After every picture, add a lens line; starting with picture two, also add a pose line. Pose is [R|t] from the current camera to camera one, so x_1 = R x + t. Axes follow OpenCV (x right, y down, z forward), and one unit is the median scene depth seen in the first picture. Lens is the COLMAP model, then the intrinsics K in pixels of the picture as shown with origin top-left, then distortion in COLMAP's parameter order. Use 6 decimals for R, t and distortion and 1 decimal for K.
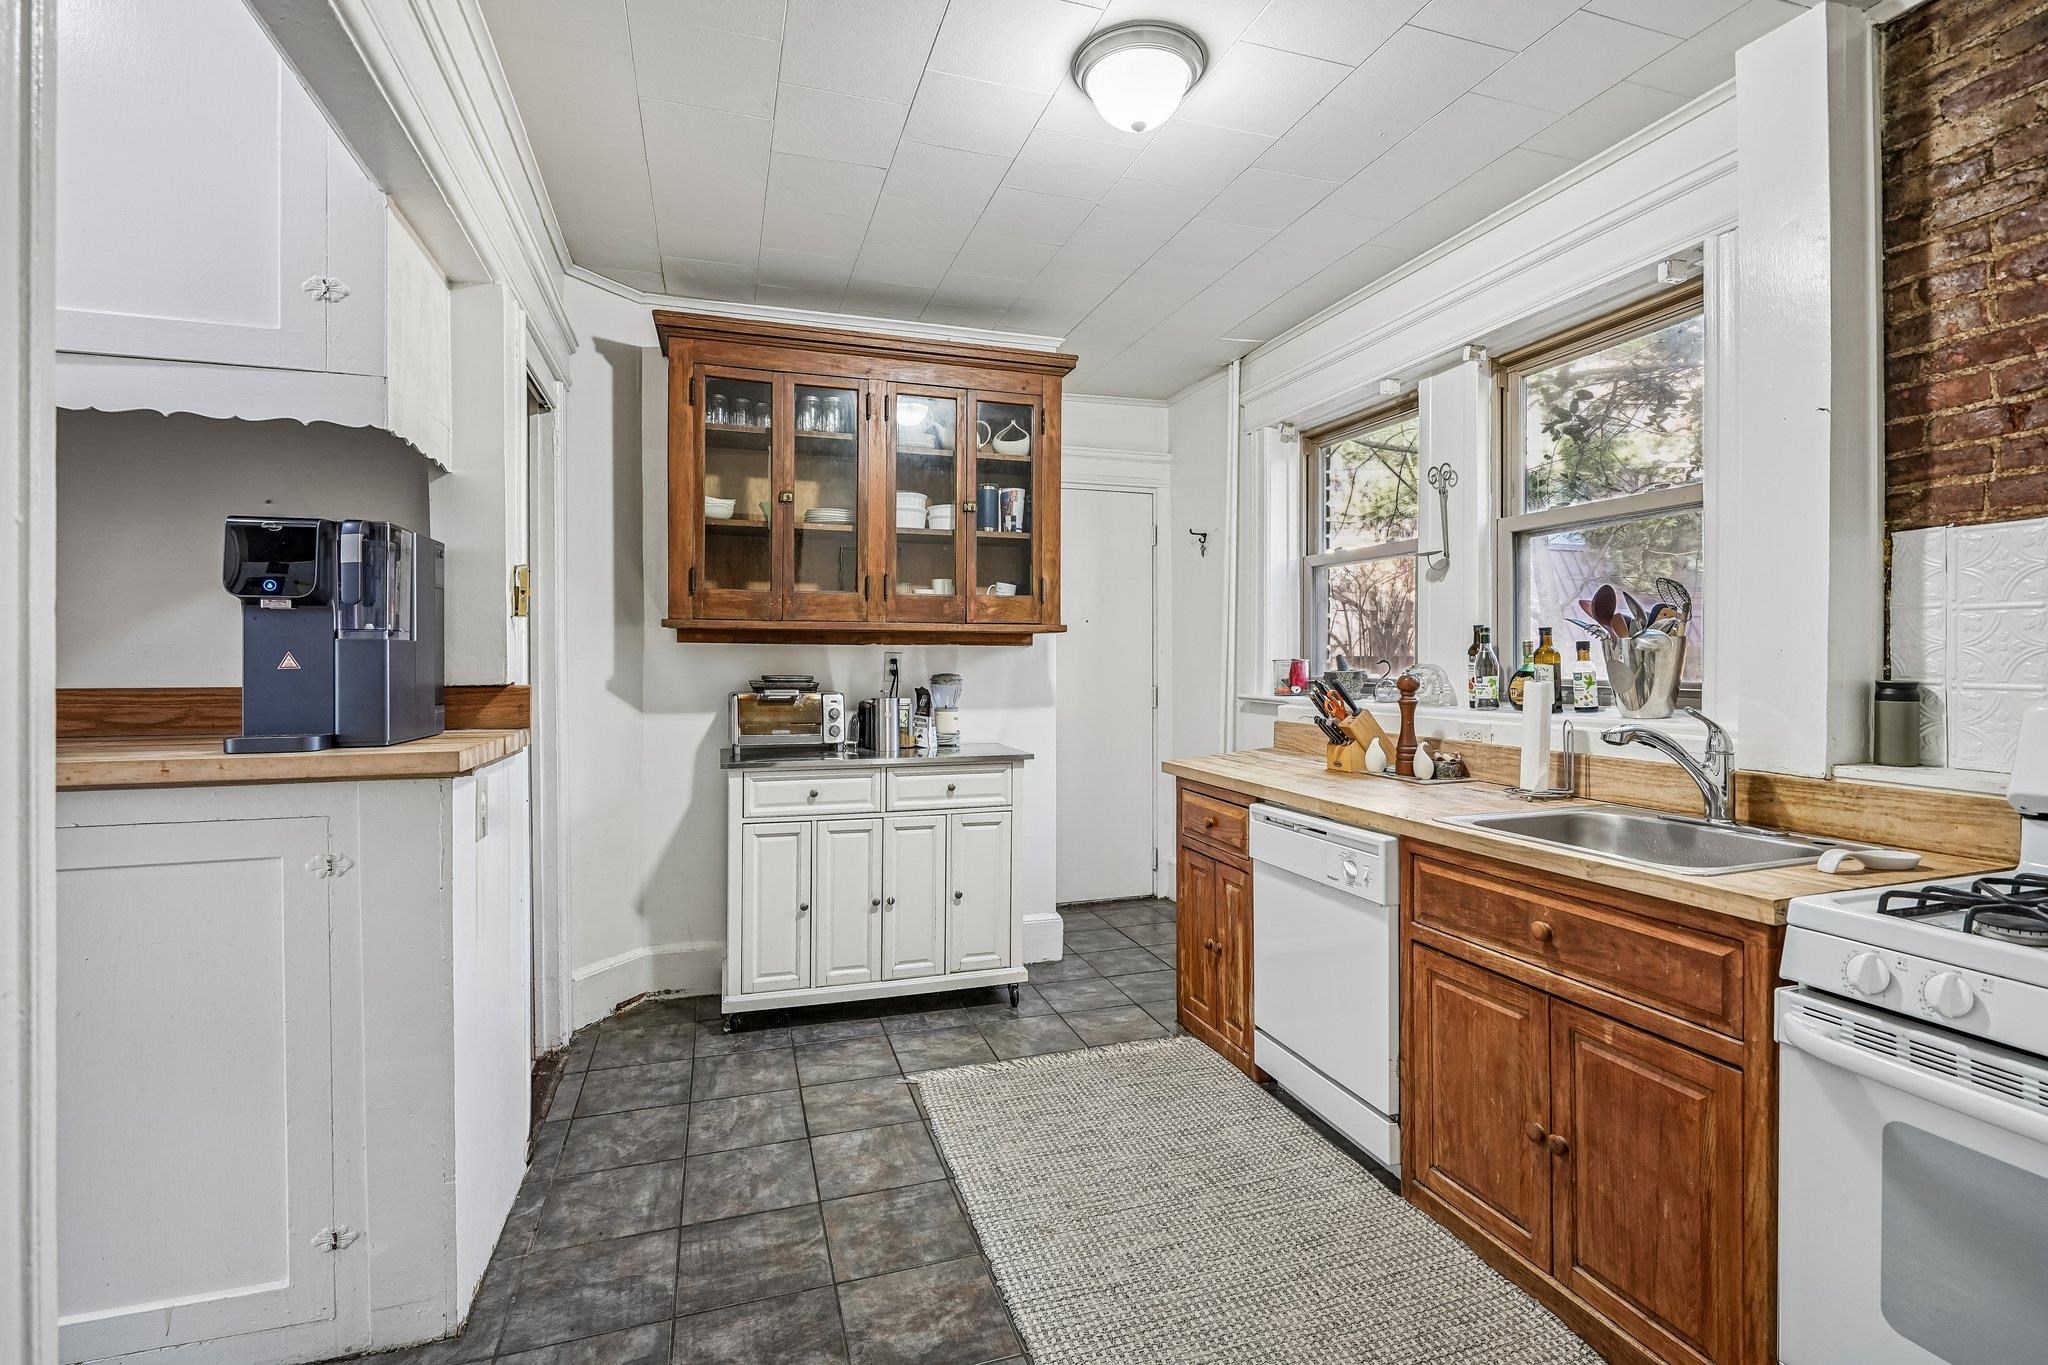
lens RADIAL K [[940.8, 0, 1038.9], [0, 940.8, 661.1], [0, 0, 1]] dist [-0.012664, 0.001020]
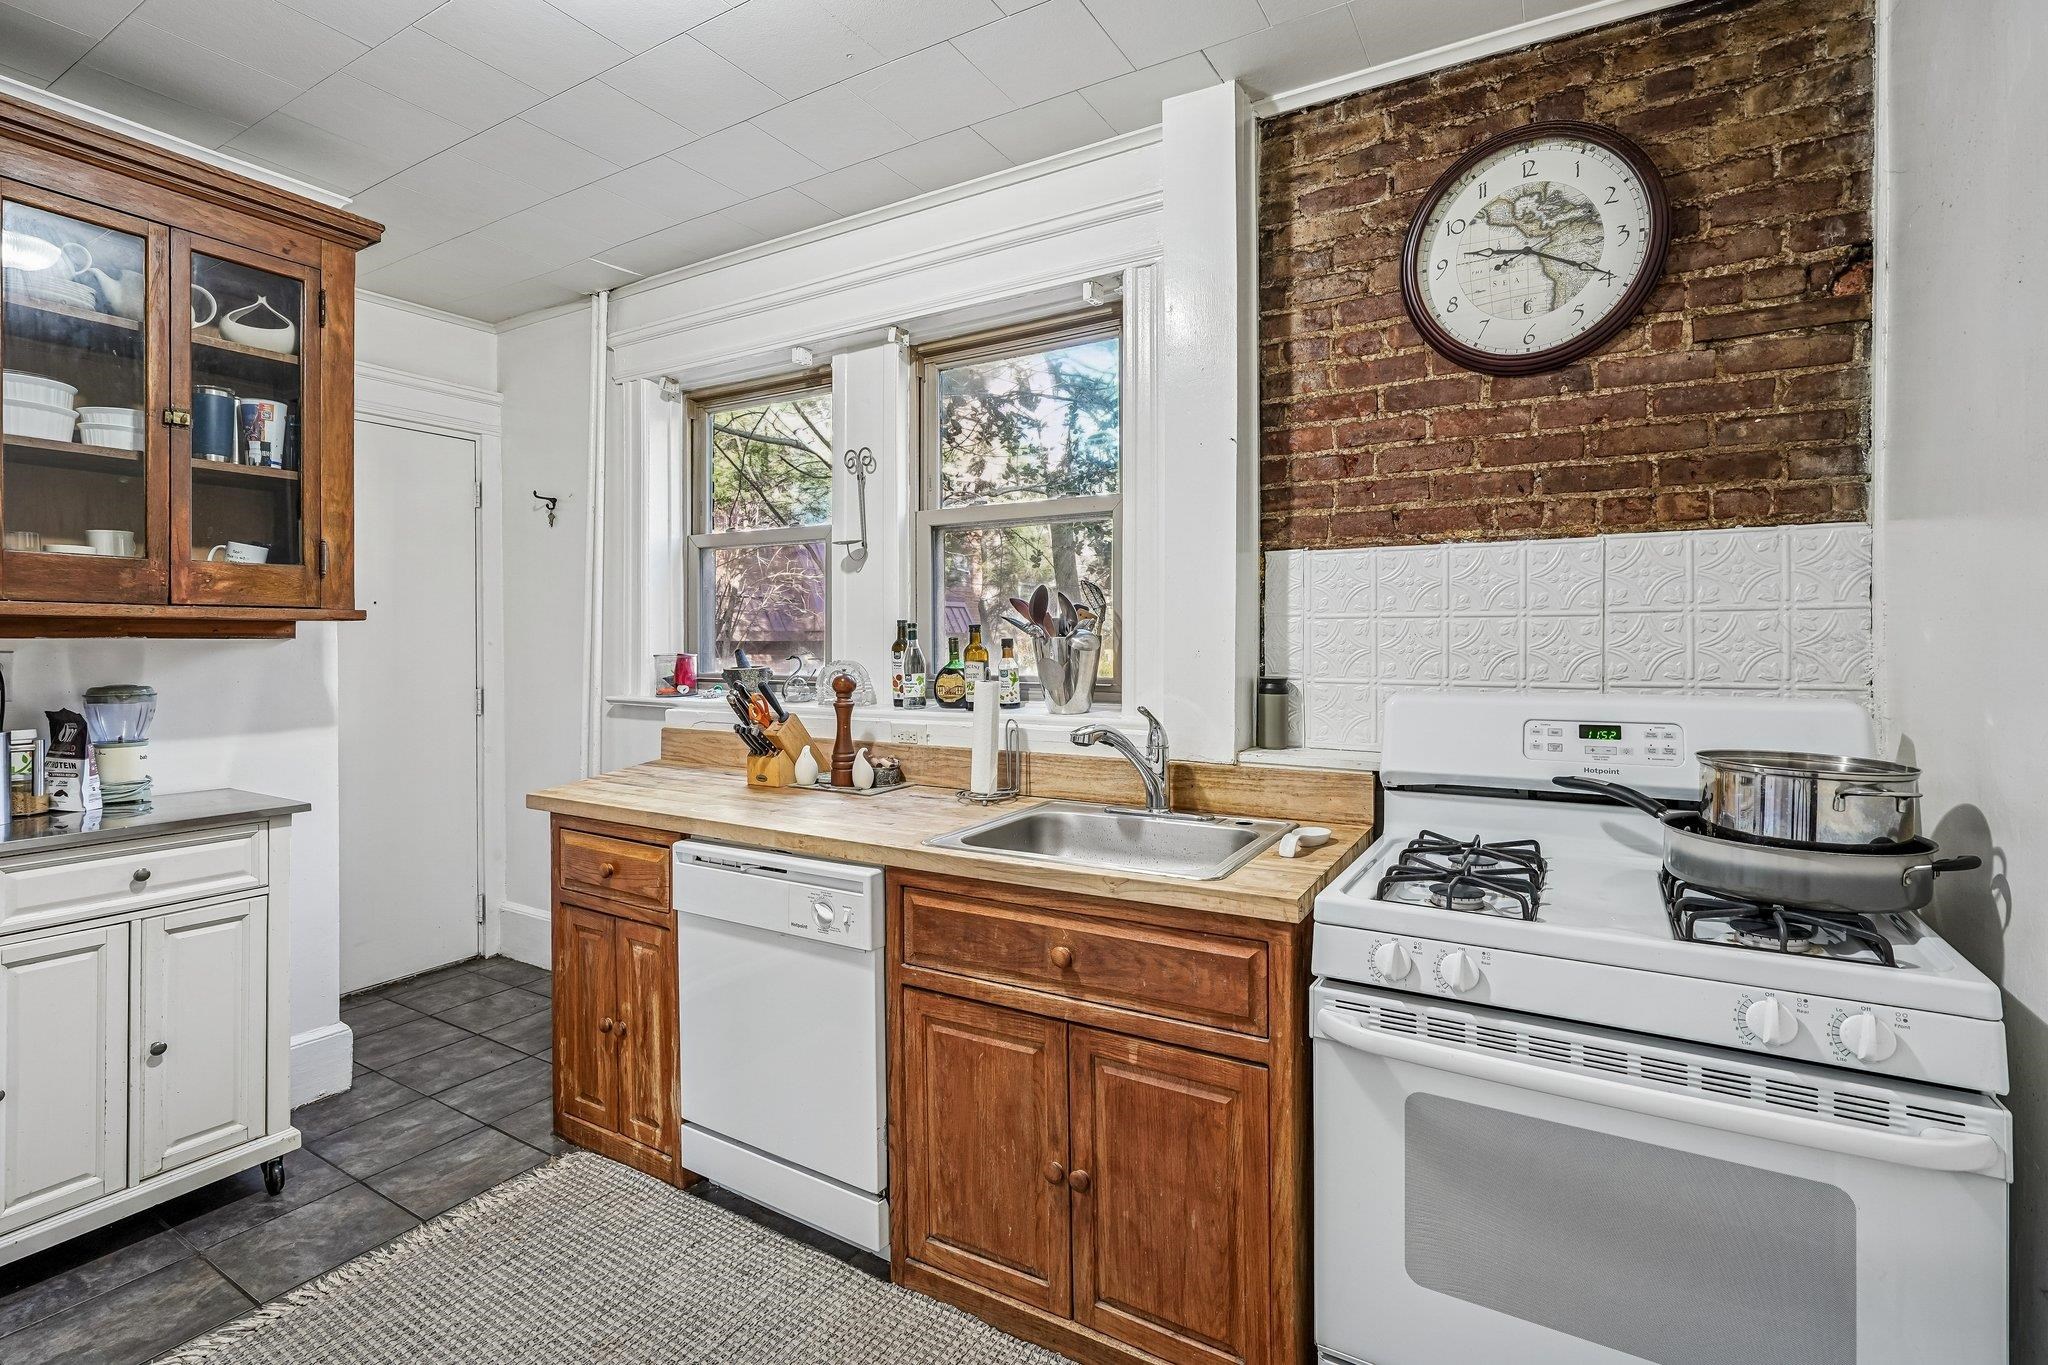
lens RADIAL K [[930.6, 0, 1033.2], [0, 930.6, 643.9], [0, 0, 1]] dist [-0.007382, 0.004050]
pose [[0.756820, -0.004352, 0.653608, -0.052653], [0.004083, 0.999990, 0.001930, -0.014934], [-0.653610, 0.001208, 0.756830, 0.187270]]
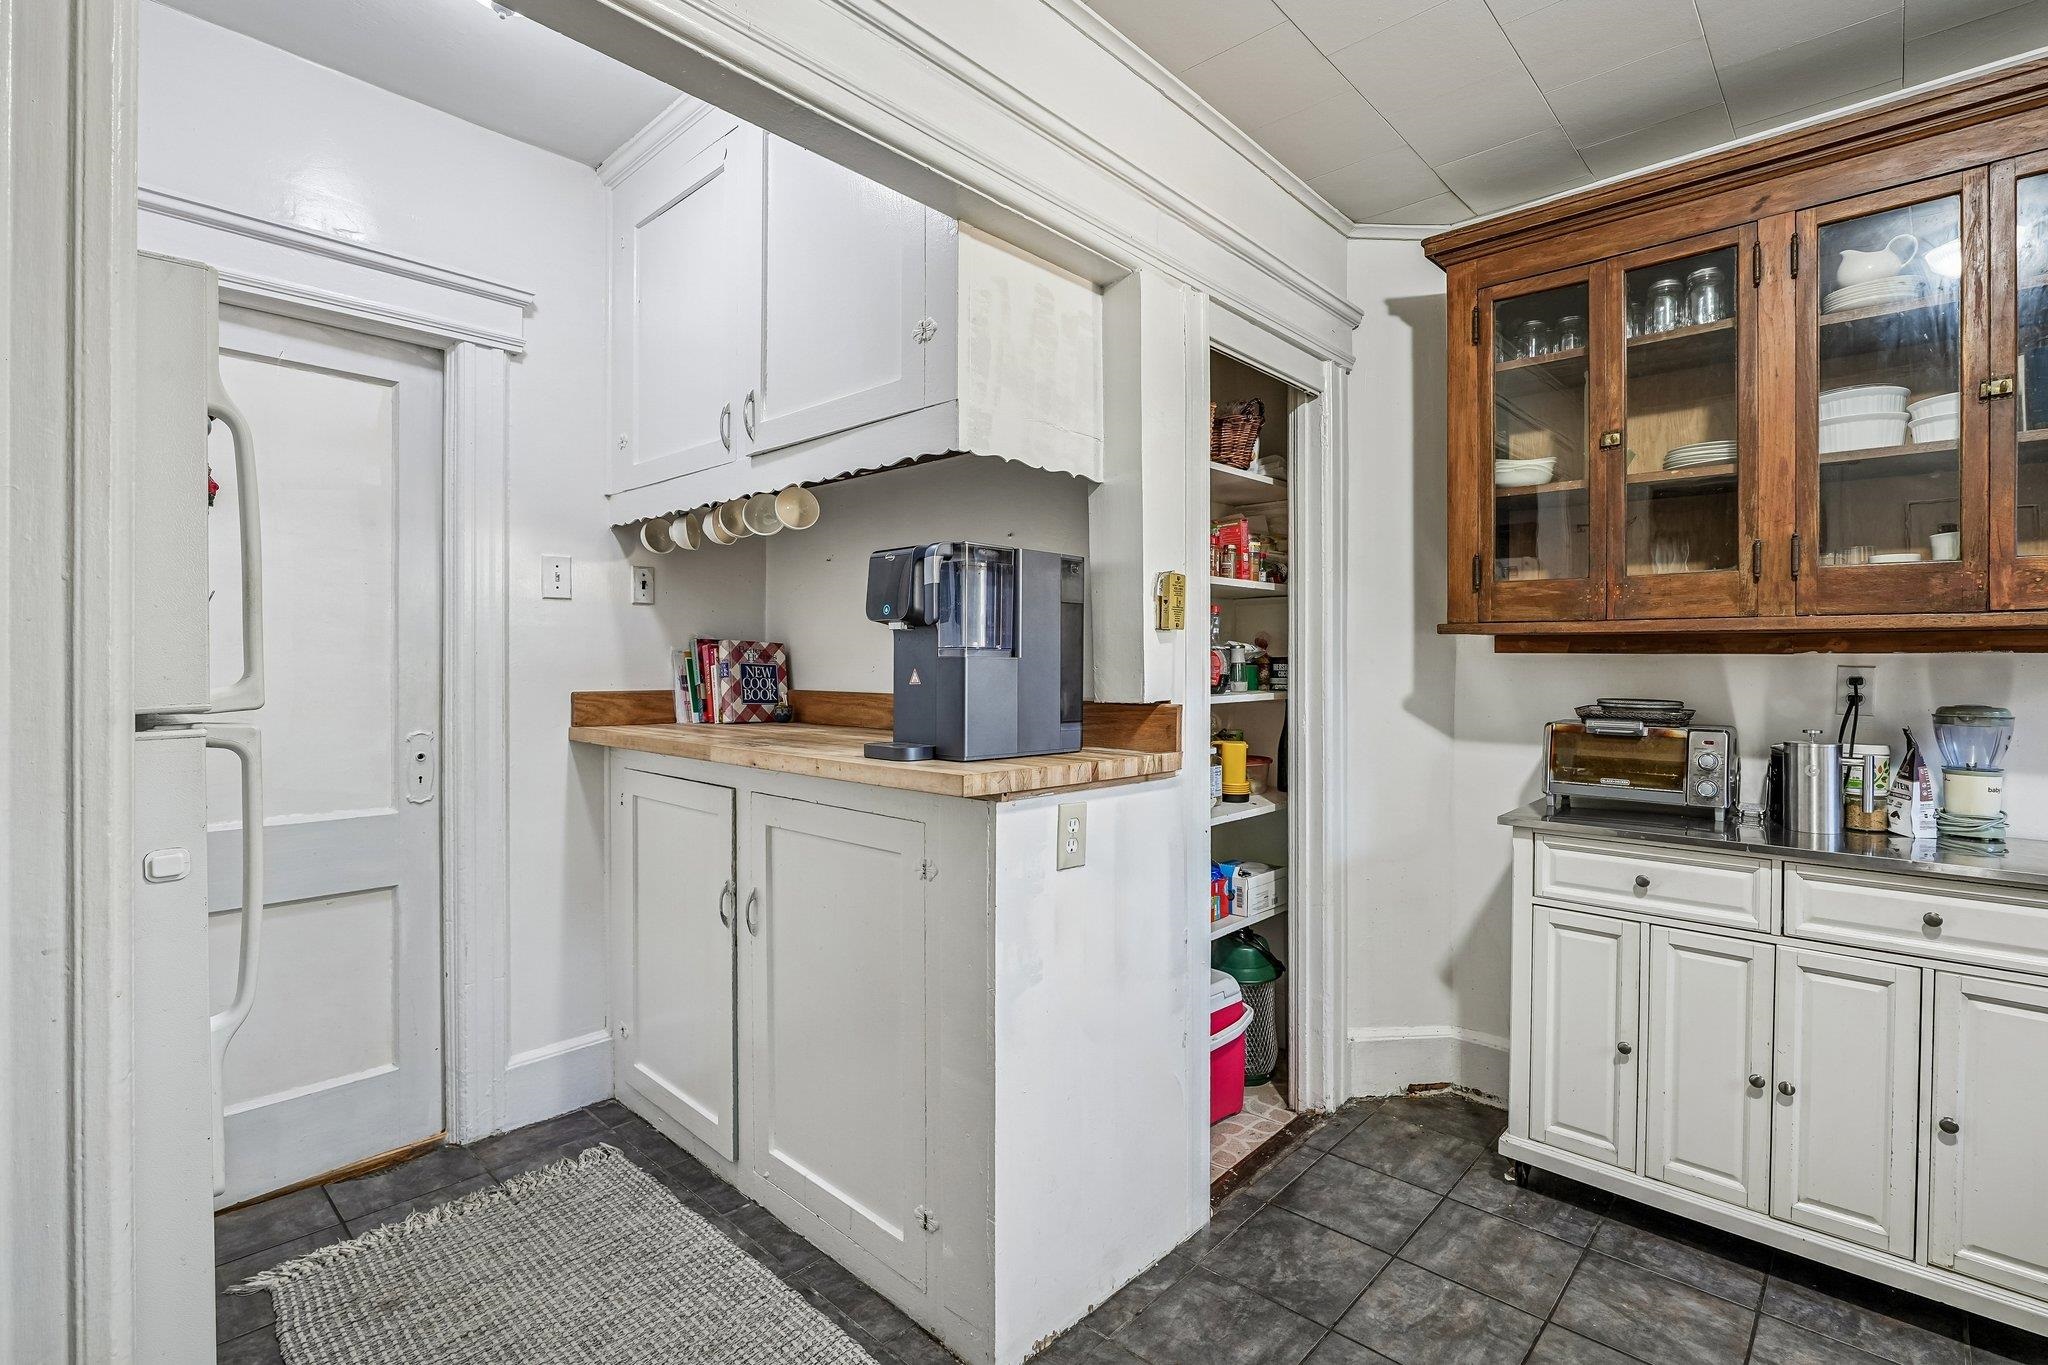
lens RADIAL K [[944.5, 0, 1050.7], [0, 944.5, 664.6], [0, 0, 1]] dist [-0.011457, 0.000773]
pose [[0.485712, 0.002299, -0.874116, 0.139750], [-0.005817, 0.999983, -0.000602, -0.008343], [0.874099, 0.005377, 0.485717, 0.330945]]
